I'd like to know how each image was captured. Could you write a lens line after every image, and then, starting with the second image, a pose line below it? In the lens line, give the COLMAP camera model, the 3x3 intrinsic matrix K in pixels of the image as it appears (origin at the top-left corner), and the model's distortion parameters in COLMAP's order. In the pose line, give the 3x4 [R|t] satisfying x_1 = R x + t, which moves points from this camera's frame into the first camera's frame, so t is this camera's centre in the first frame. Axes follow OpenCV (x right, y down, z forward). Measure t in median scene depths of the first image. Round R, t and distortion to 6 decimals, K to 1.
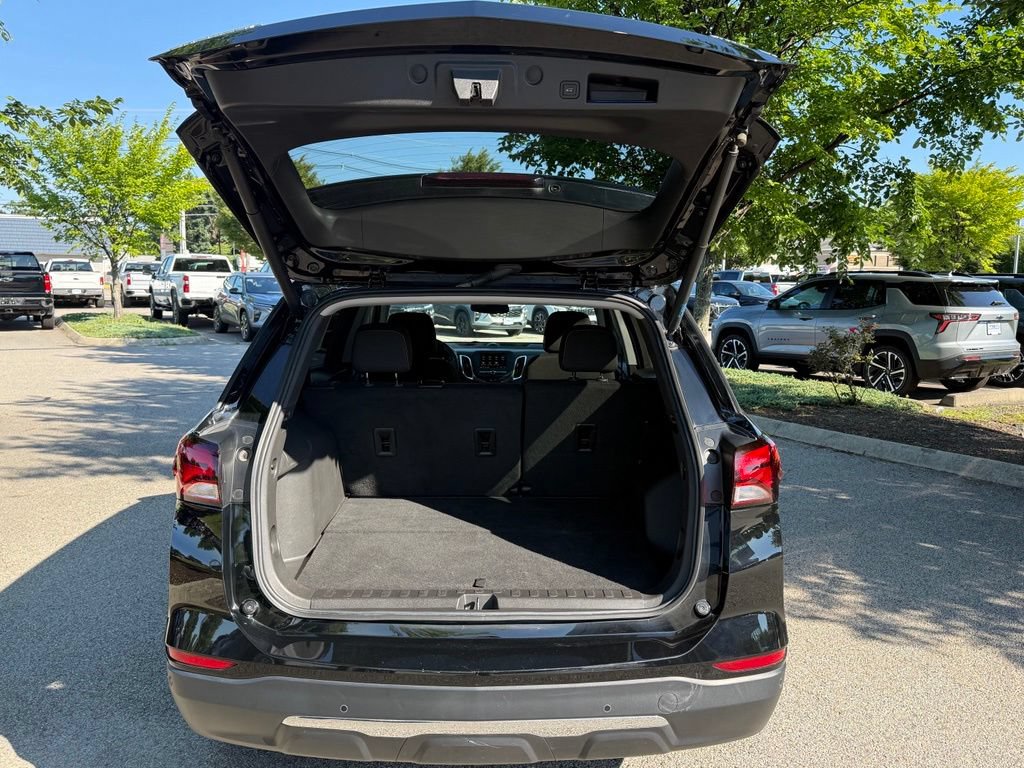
lens RADIAL K [[869.9, 0, 512.0], [0, 869.9, 384.0], [0, 0, 1]] dist [0.102561, -0.204929]
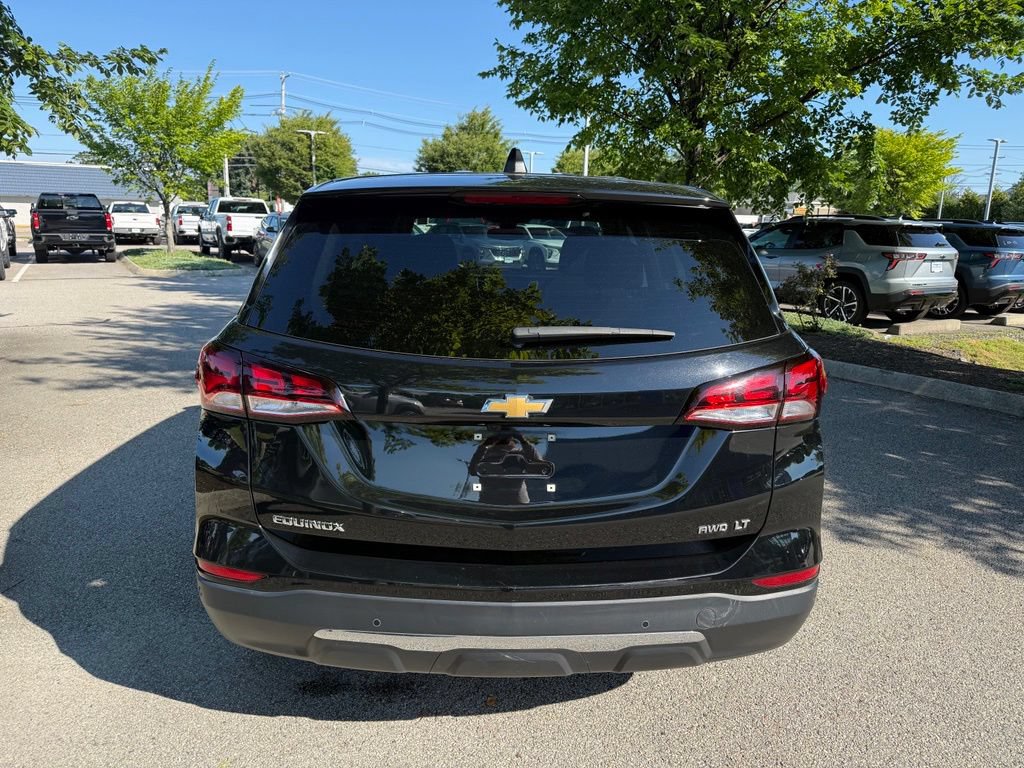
lens RADIAL K [[730.0, 0, 512.0], [0, 730.0, 384.0], [0, 0, 1]] dist [0.027177, -0.048126]
pose [[0.999930, 0.009225, 0.007457, -0.010012], [-0.009878, 0.995636, 0.092799, 0.005528], [-0.006568, -0.092866, 0.995657, 0.043143]]
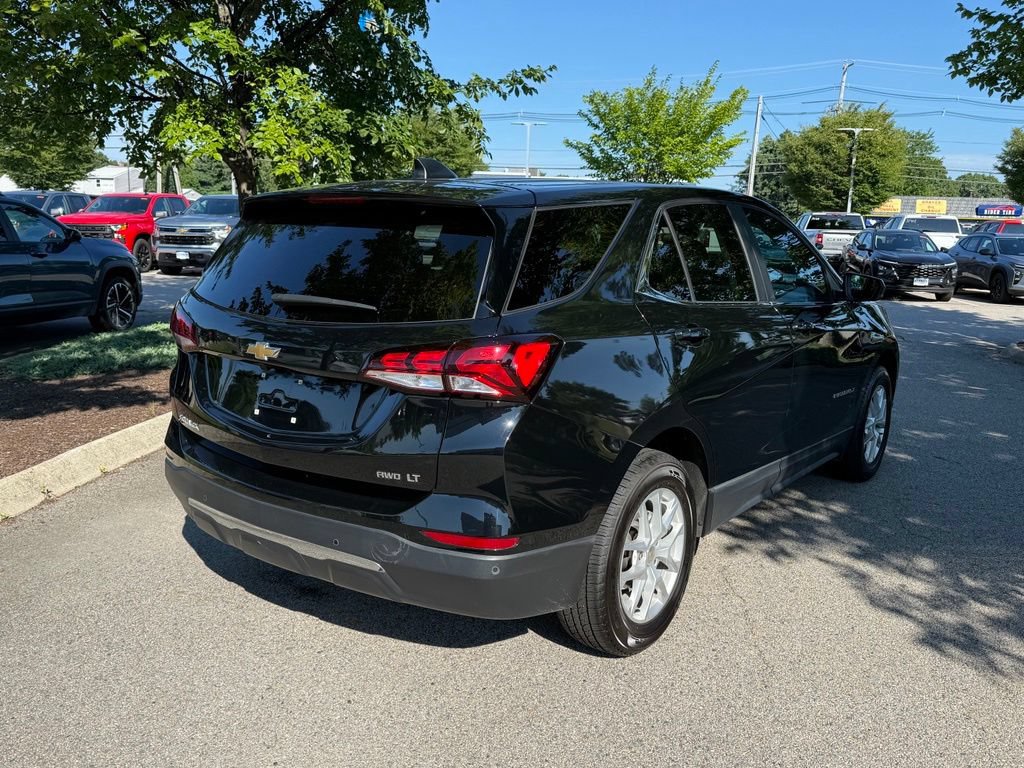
lens RADIAL K [[885.6, 0, 510.3], [0, 885.6, 388.0], [0, 0, 1]] dist [0.004250, -0.018173]
pose [[0.785667, 0.118548, -0.607185, 0.206631], [-0.090146, 0.992931, 0.077217, 0.008782], [0.612047, -0.005932, 0.790799, 0.038137]]
